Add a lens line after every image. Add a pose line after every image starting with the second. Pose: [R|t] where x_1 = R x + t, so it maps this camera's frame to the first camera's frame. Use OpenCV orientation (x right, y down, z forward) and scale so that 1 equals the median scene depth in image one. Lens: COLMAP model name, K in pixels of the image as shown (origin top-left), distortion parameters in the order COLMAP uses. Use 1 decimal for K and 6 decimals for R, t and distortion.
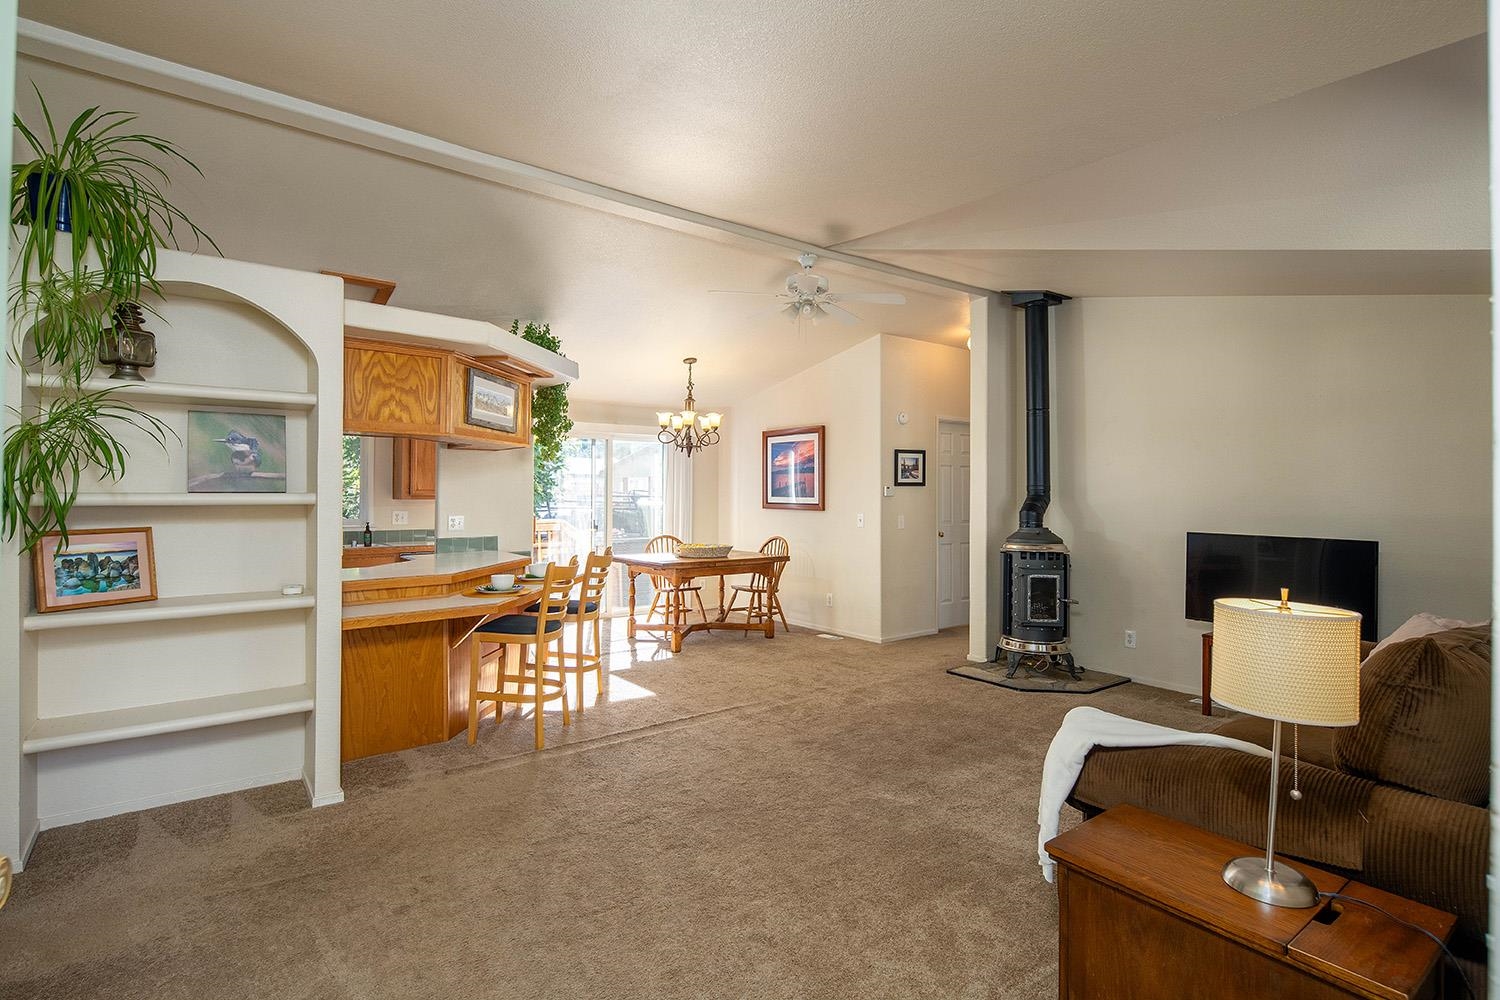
lens RADIAL K [[731.0, 0, 747.2], [0, 731.0, 496.5], [0, 0, 1]] dist [0.001480, -0.002087]
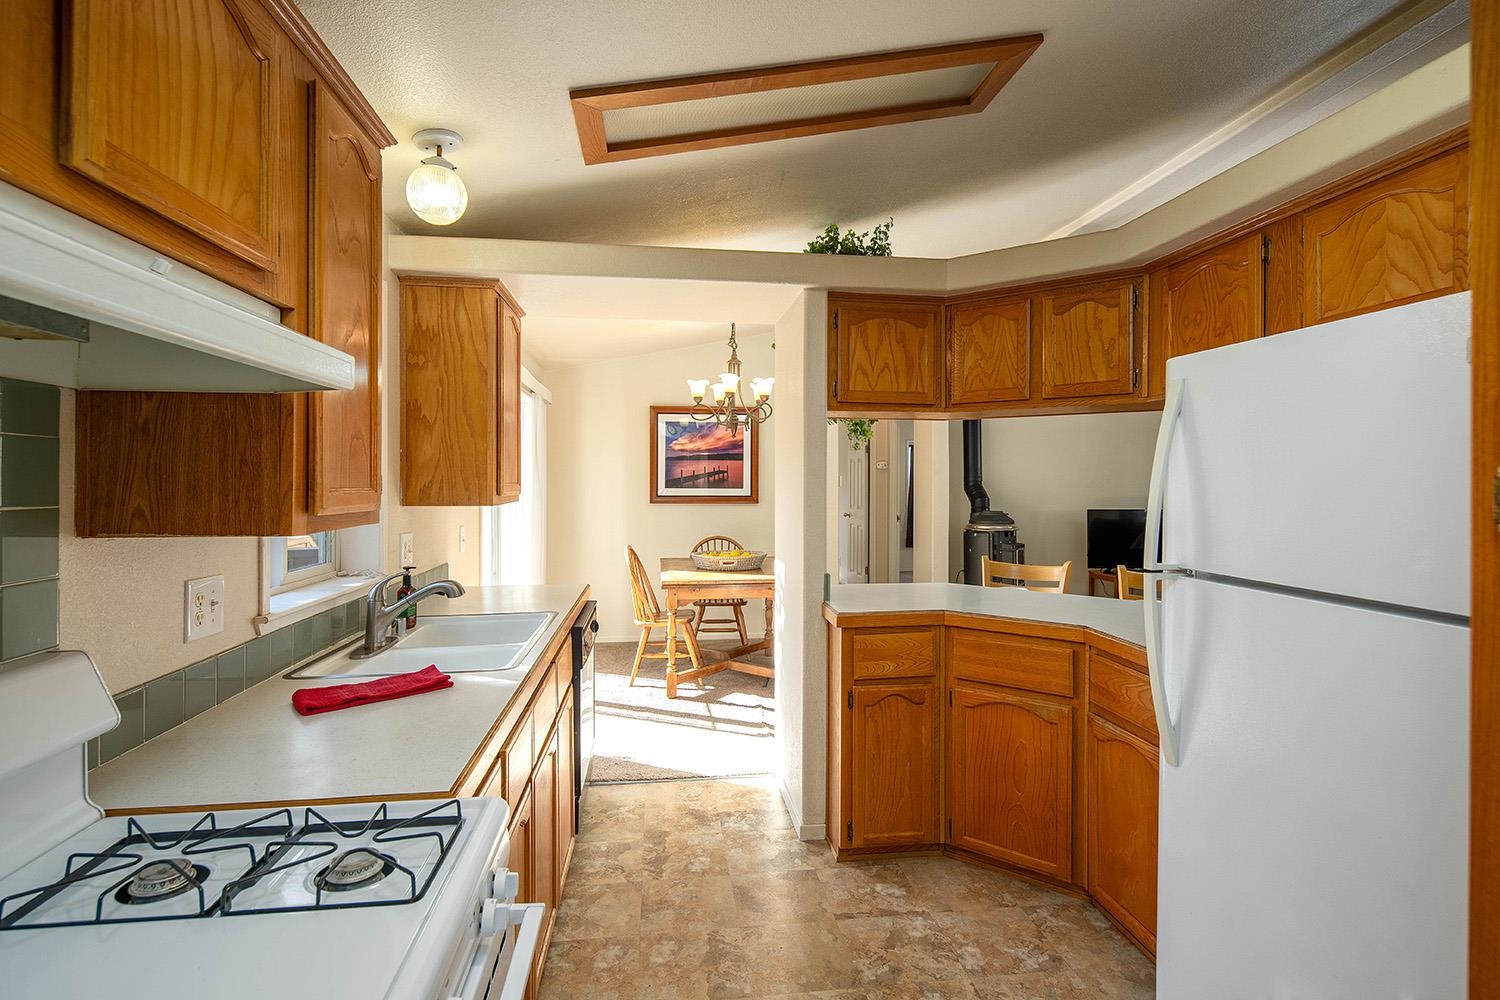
lens RADIAL K [[731.0, 0, 747.2], [0, 731.0, 496.5], [0, 0, 1]] dist [0.001480, -0.002087]
pose [[0.499294, -0.018342, 0.866239, -0.713402], [0.002826, 0.999805, 0.019541, -0.006863], [-0.866428, -0.007309, 0.499248, 0.603987]]
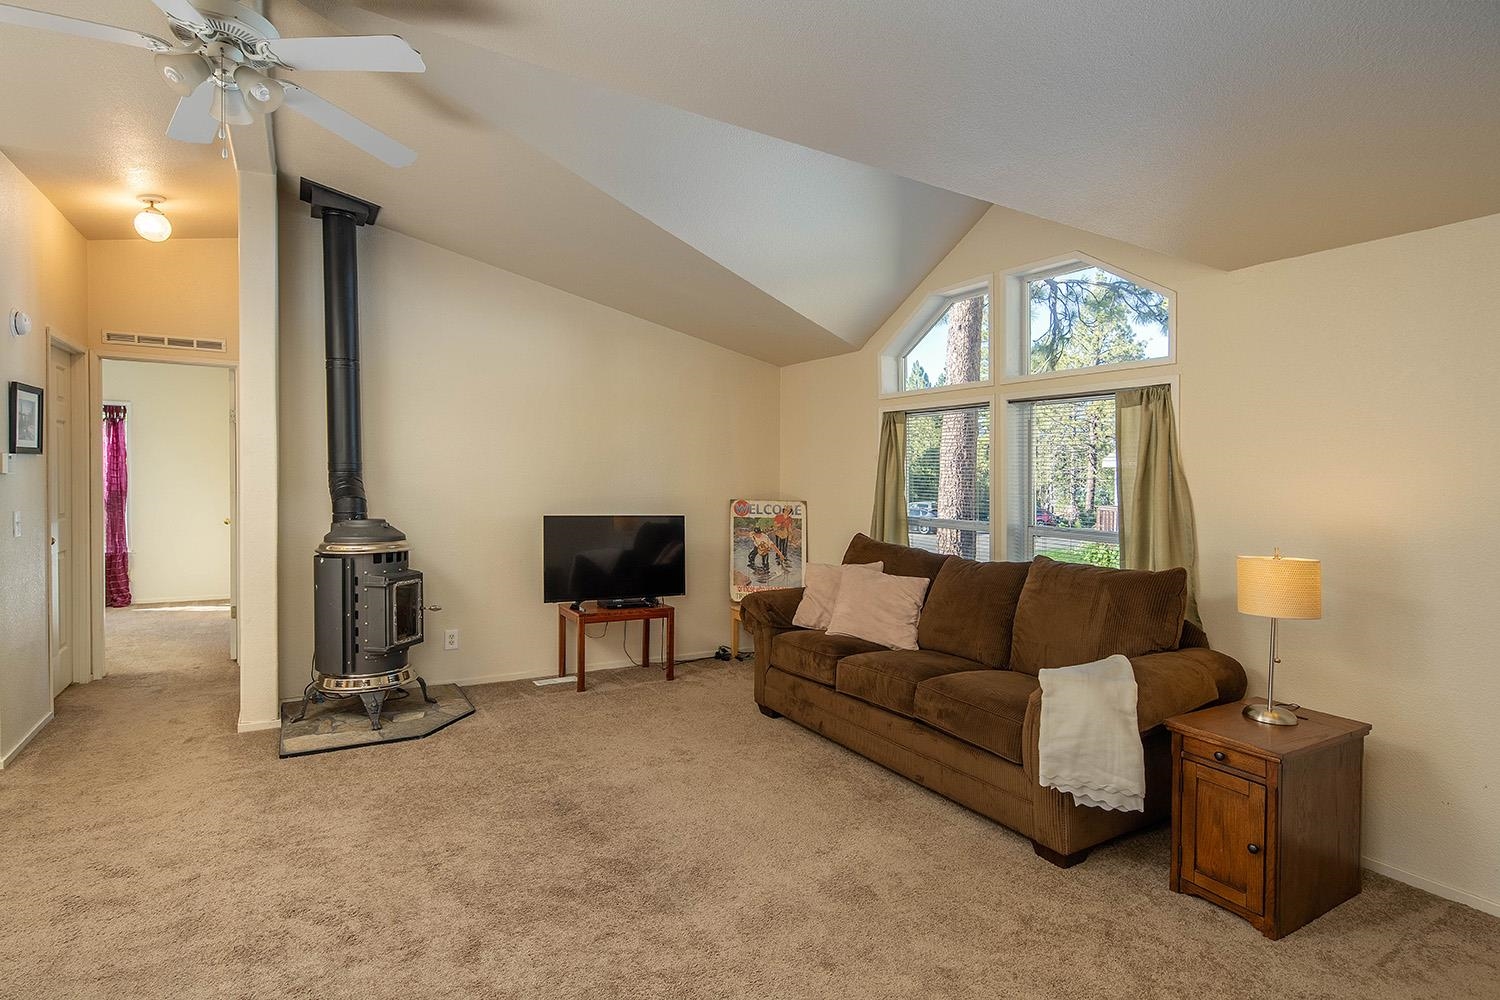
lens RADIAL K [[731.0, 0, 747.2], [0, 731.0, 496.5], [0, 0, 1]] dist [0.001480, -0.002087]
pose [[0.126162, -0.026168, 0.991664, -0.243996], [-0.015272, 0.999482, 0.028317, -0.007034], [-0.991892, -0.018717, 0.125697, 0.431771]]
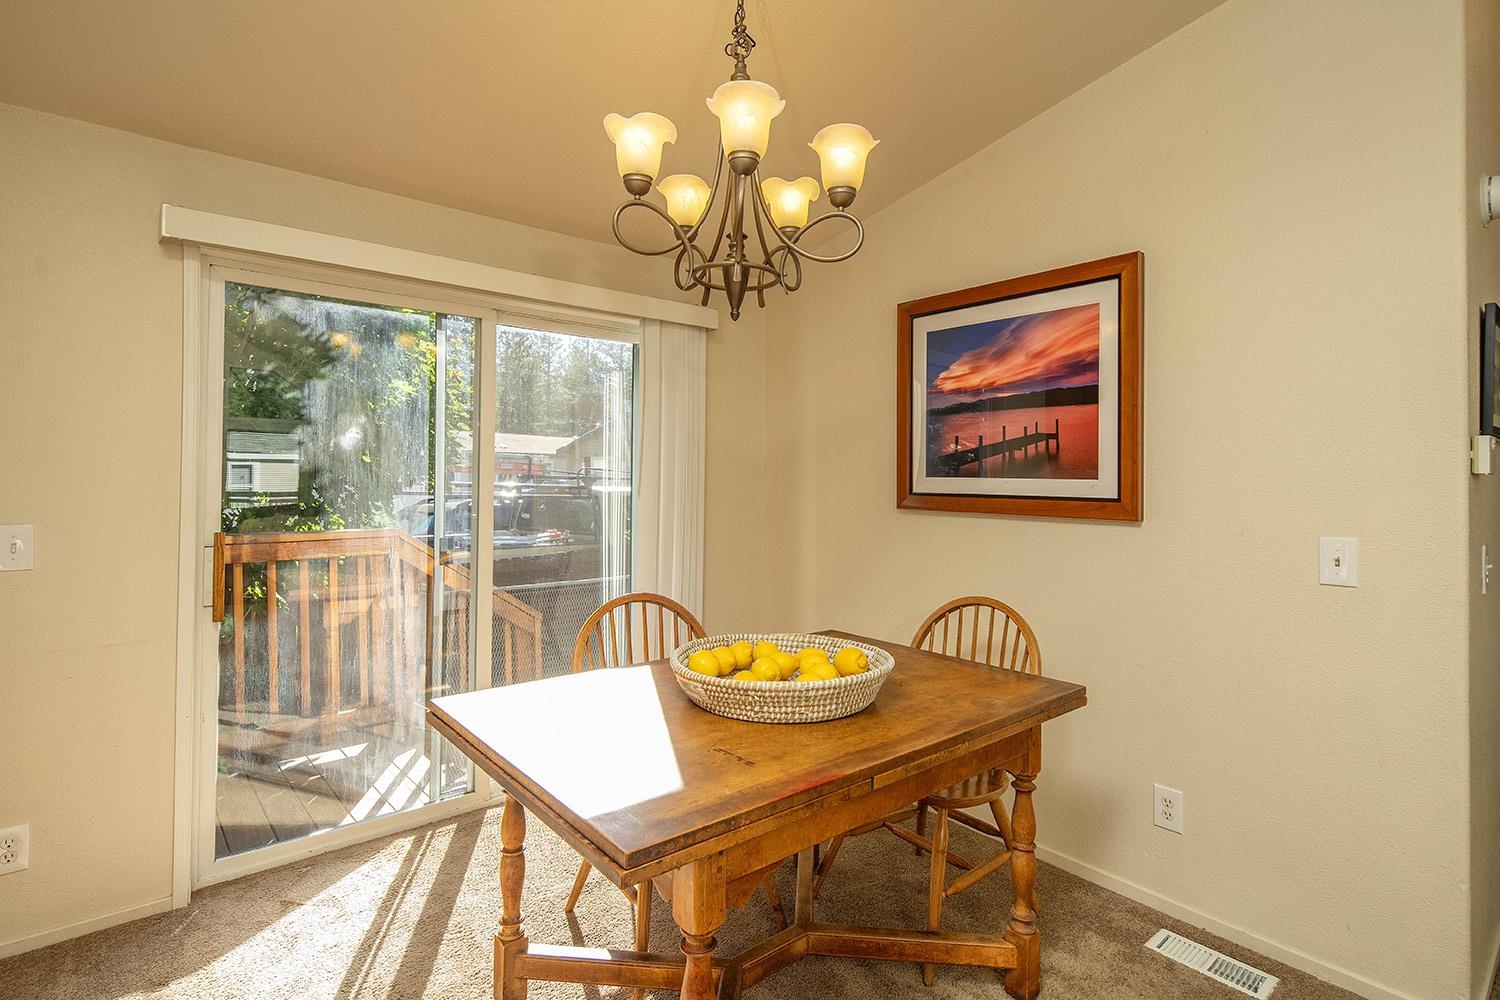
lens RADIAL K [[739.0, 0, 748.4], [0, 739.0, 467.6], [0, 0, 1]] dist [-0.000346, -0.000704]
pose [[0.999094, 0.003833, 0.042389, -0.084319], [-0.003199, 0.999882, -0.015018, 0.001835], [-0.042441, 0.014869, 0.998988, 0.729388]]
